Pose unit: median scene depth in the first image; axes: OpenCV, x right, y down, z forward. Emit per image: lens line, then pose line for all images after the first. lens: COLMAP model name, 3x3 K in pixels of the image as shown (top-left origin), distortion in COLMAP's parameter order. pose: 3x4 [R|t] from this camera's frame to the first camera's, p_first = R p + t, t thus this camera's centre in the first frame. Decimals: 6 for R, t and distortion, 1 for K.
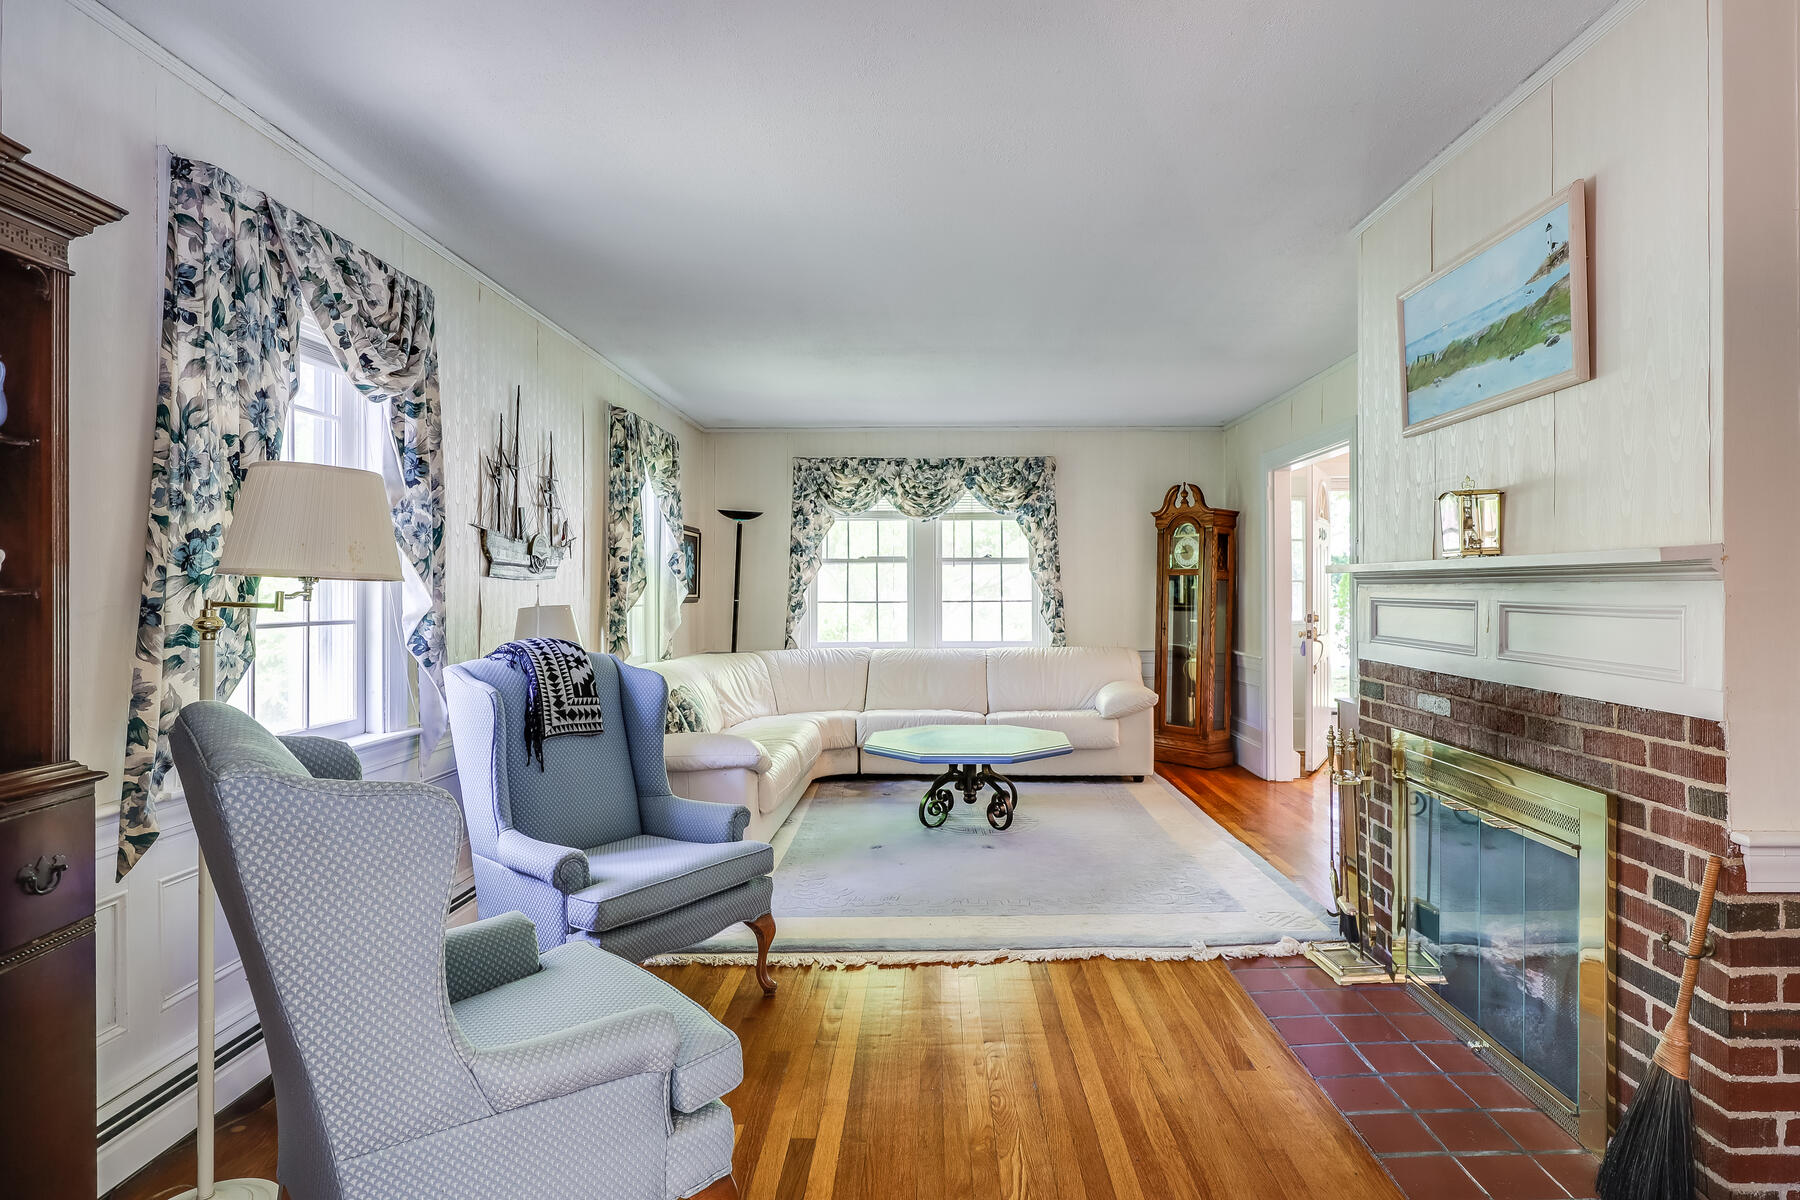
lens RADIAL K [[983.2, 0, 919.1], [0, 983.2, 595.2], [0, 0, 1]] dist [0.000842, 0.000106]
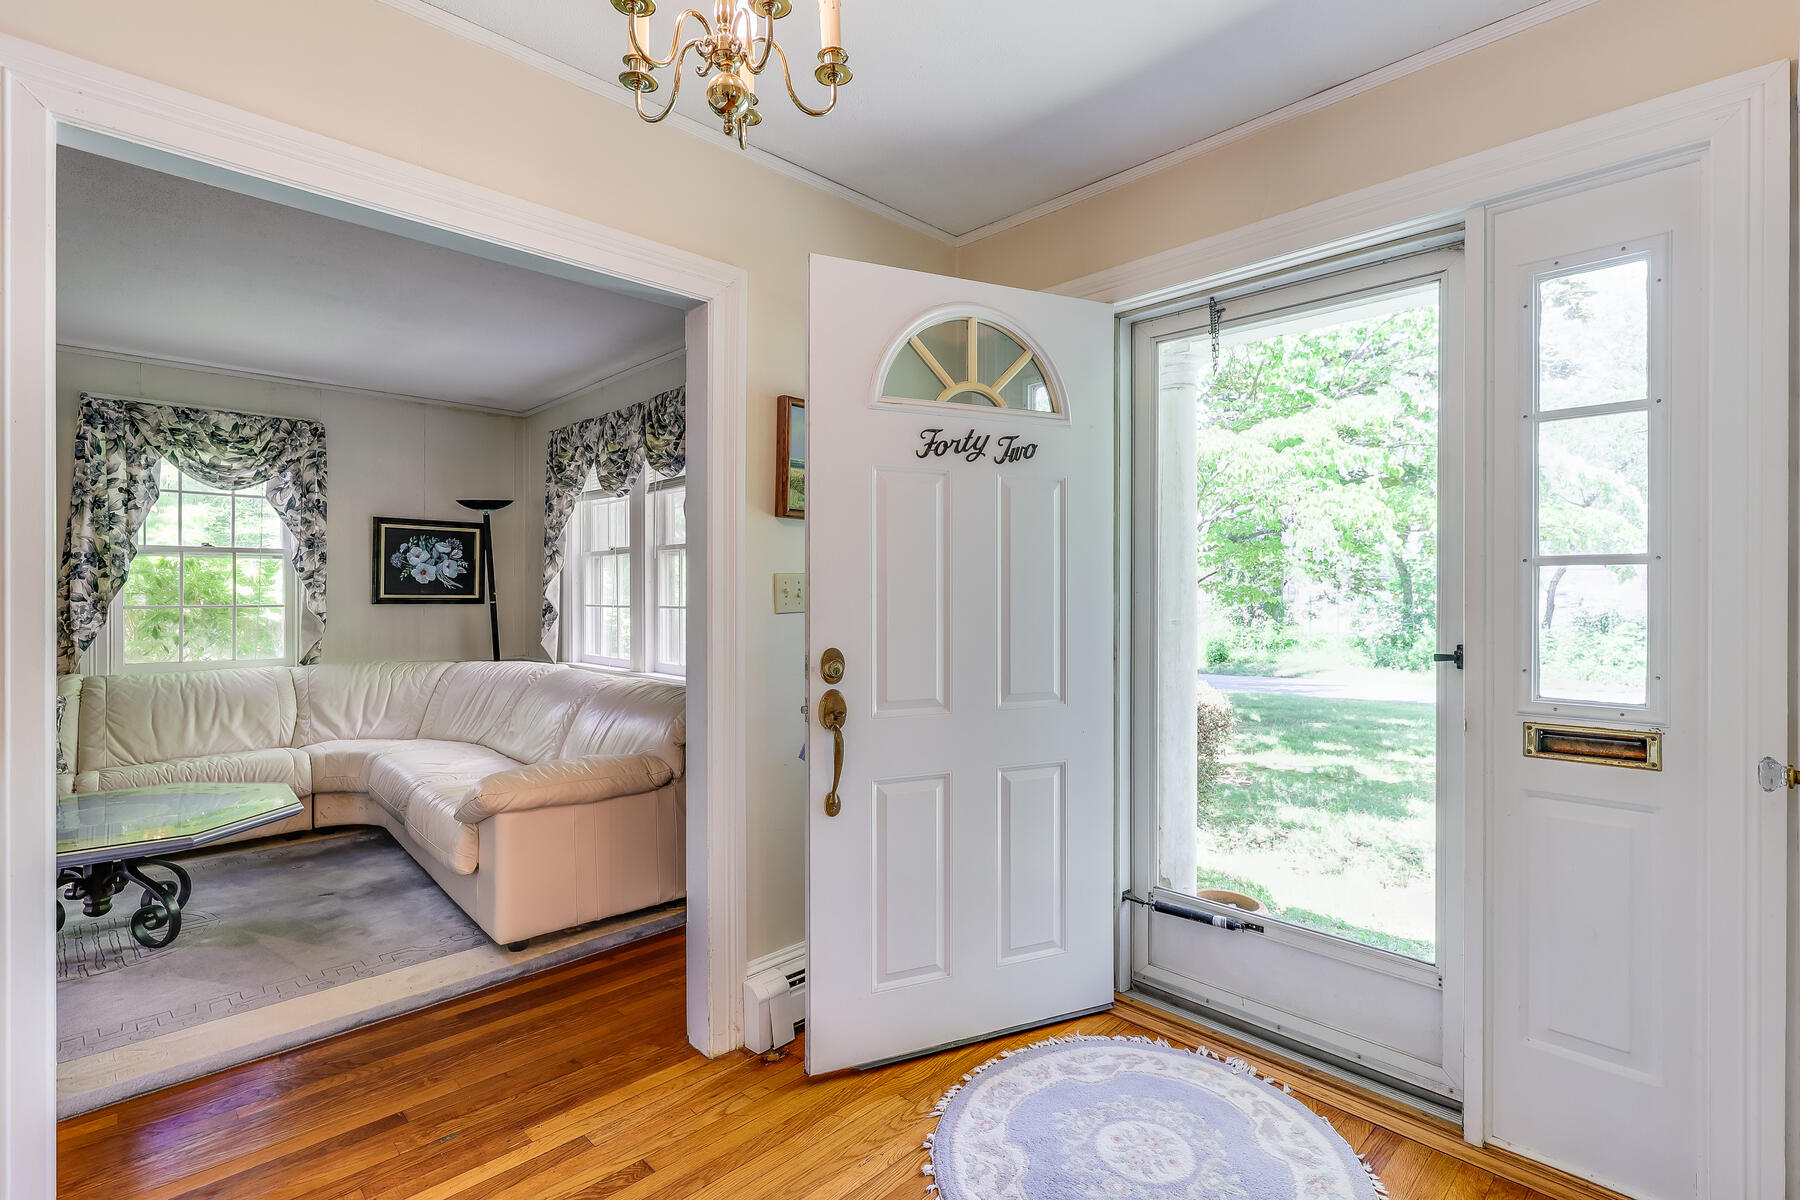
lens RADIAL K [[817.9, 0, 899.8], [0, 817.9, 597.9], [0, 0, 1]] dist [-0.002828, 0.001147]
pose [[0.709452, 0.008517, -0.704702, 1.650404], [-0.006288, 0.999964, 0.005754, -0.009475], [0.704725, 0.000349, 0.709480, 1.999291]]
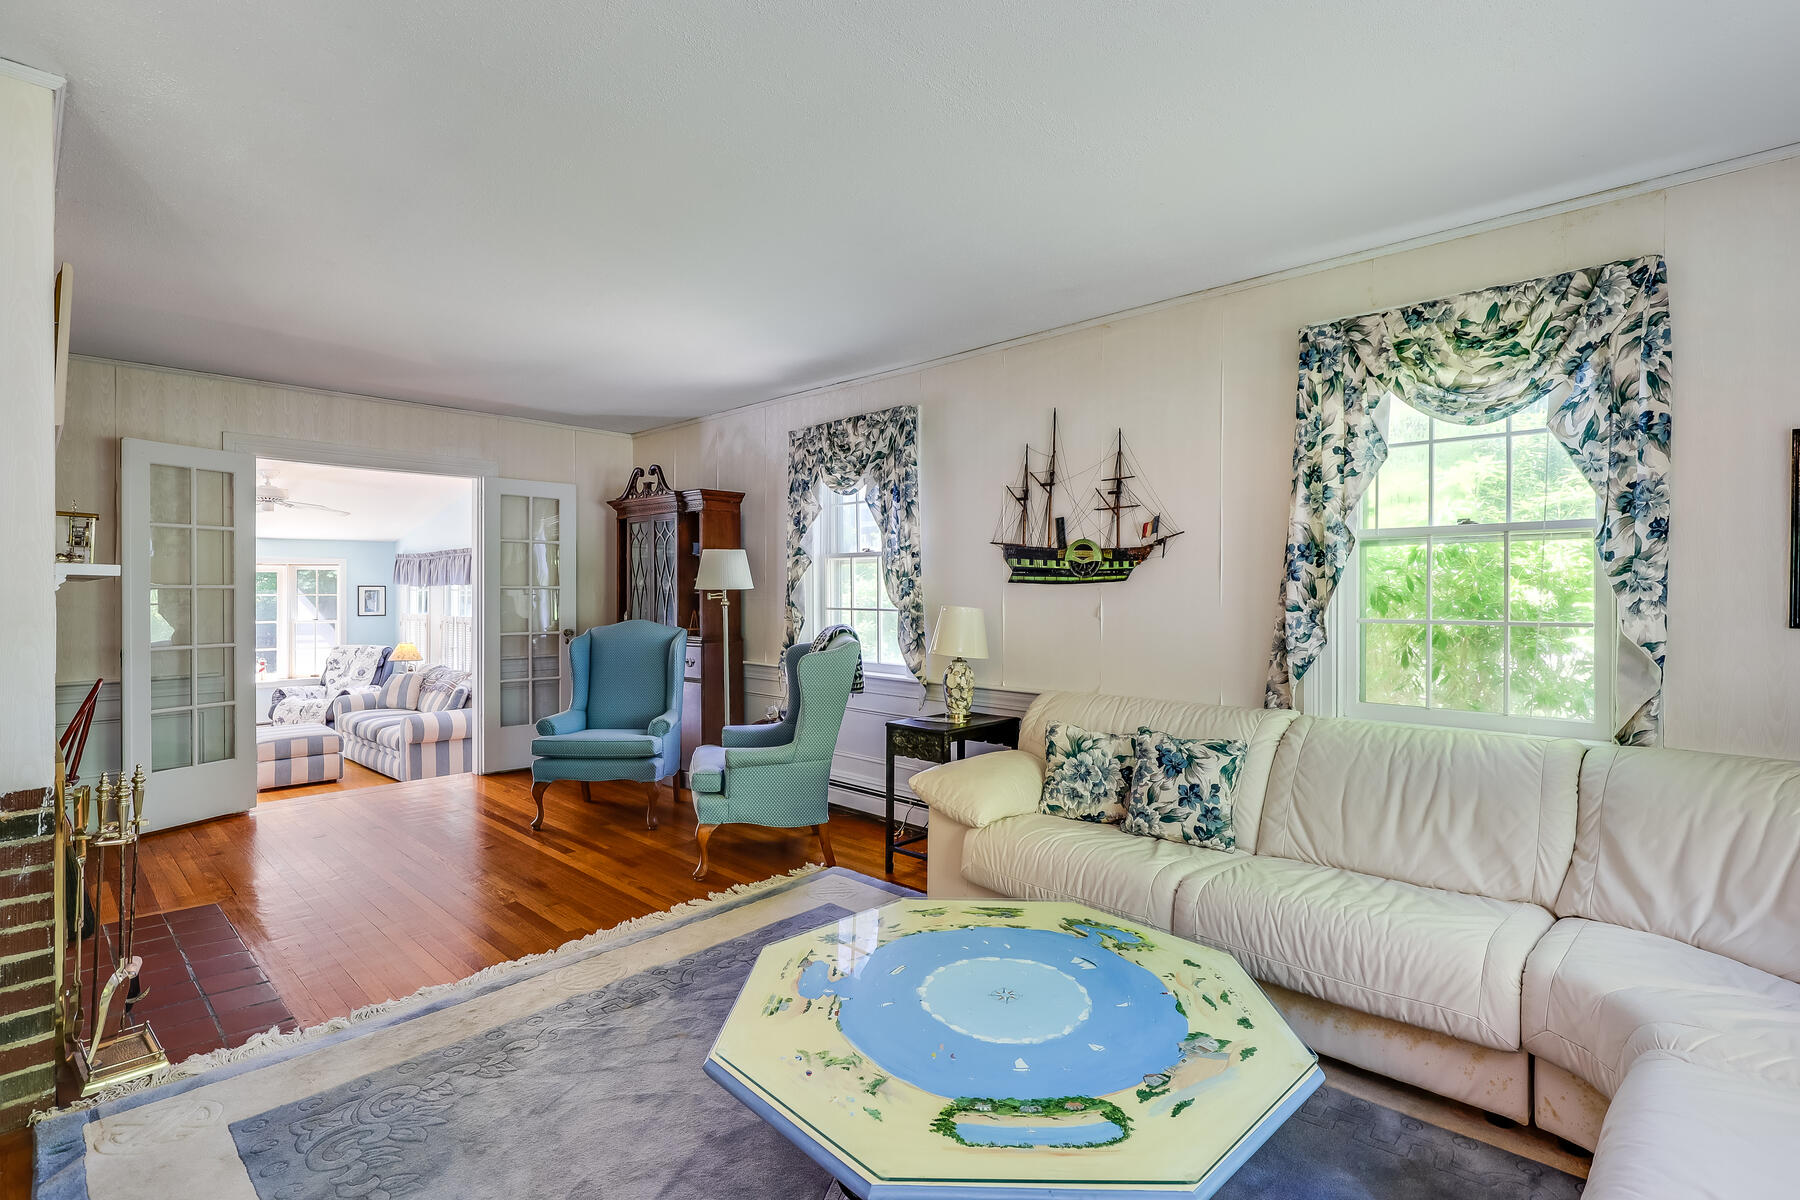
lens RADIAL K [[848.0, 0, 927.5], [0, 848.0, 591.9], [0, 0, 1]] dist [-0.000495, -0.001909]
pose [[-0.665267, 0.003898, -0.746595, 0.635410], [-0.000531, 0.999984, 0.005695, -0.017909], [0.746605, 0.004185, -0.665254, 2.418022]]
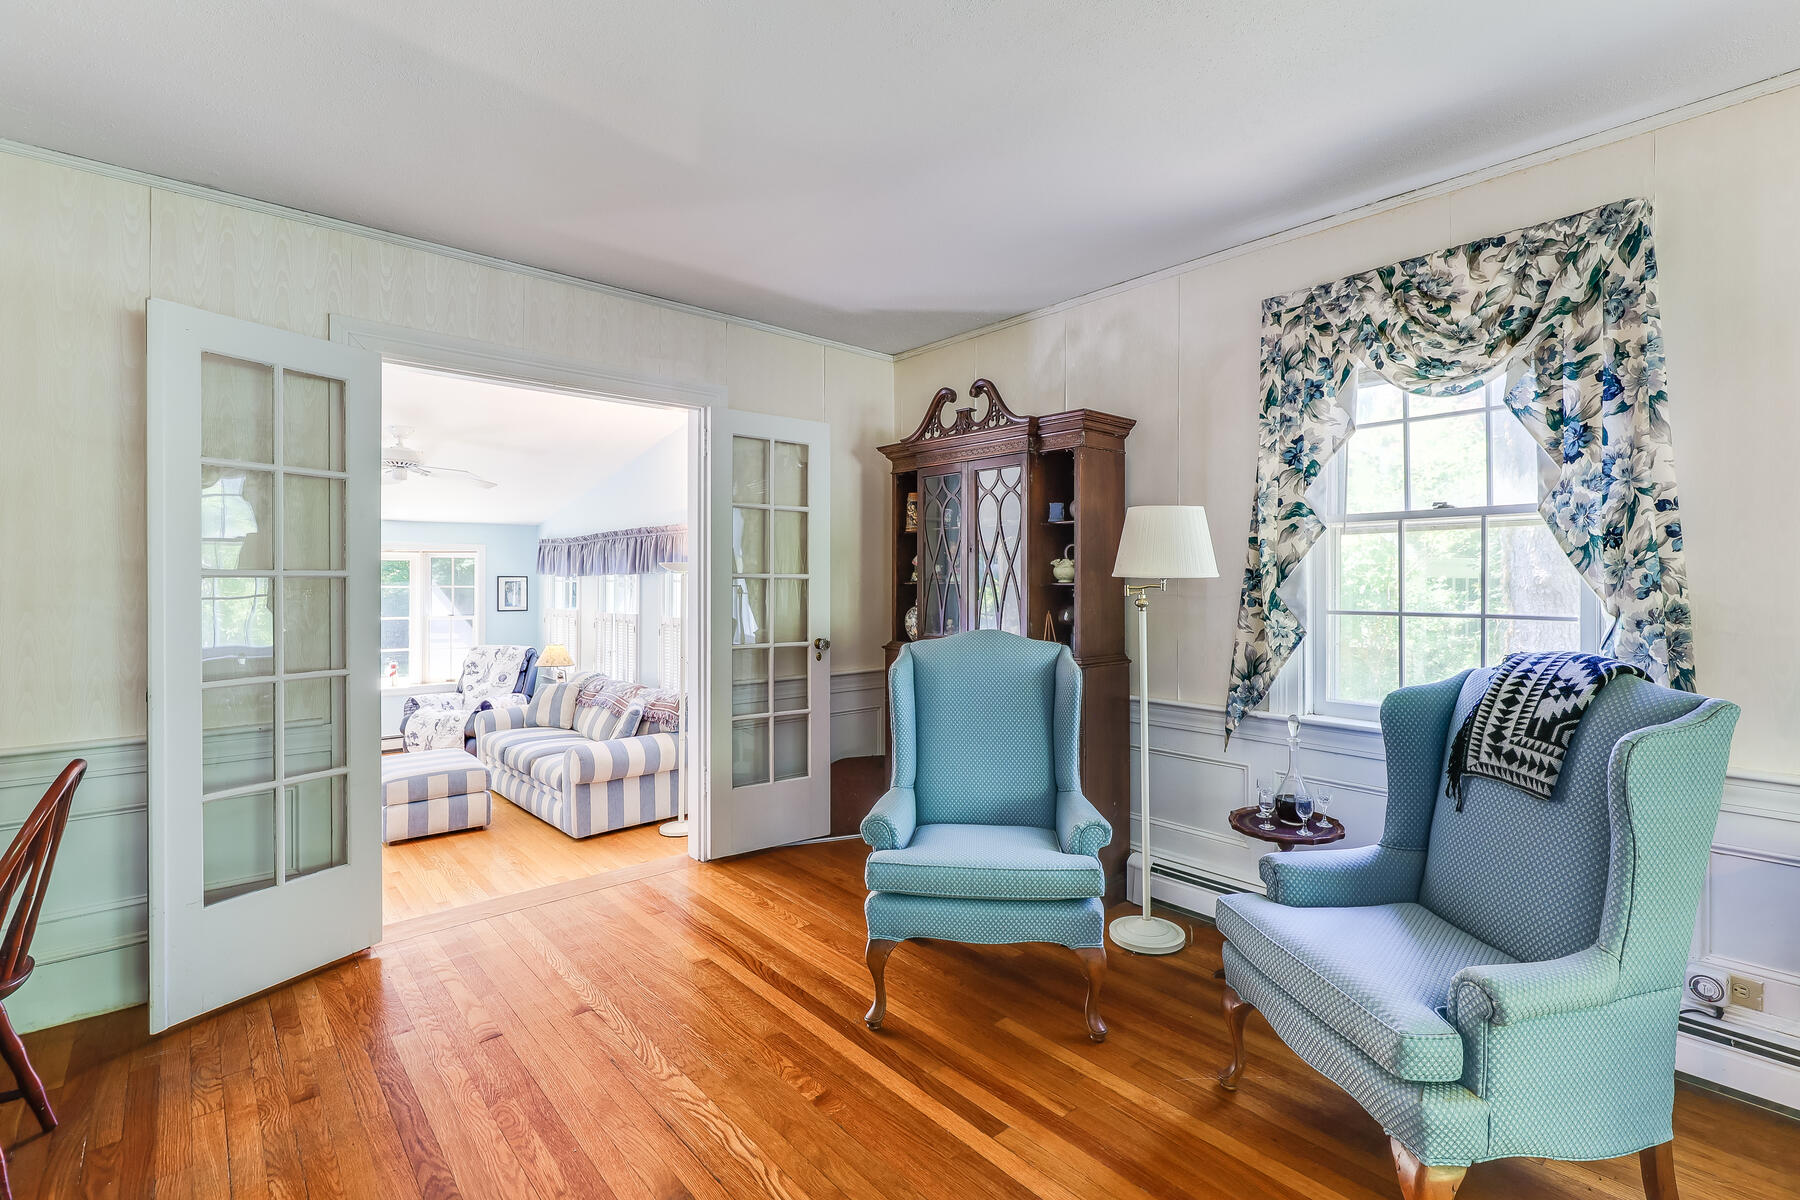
lens RADIAL K [[817.9, 0, 924.8], [0, 817.9, 584.4], [0, 0, 1]] dist [-0.002828, 0.001147]
pose [[-0.729074, 0.004800, -0.684418, 0.441356], [-0.000029, 0.999975, 0.007043, -0.011971], [0.684434, 0.005155, -0.729056, 1.347442]]
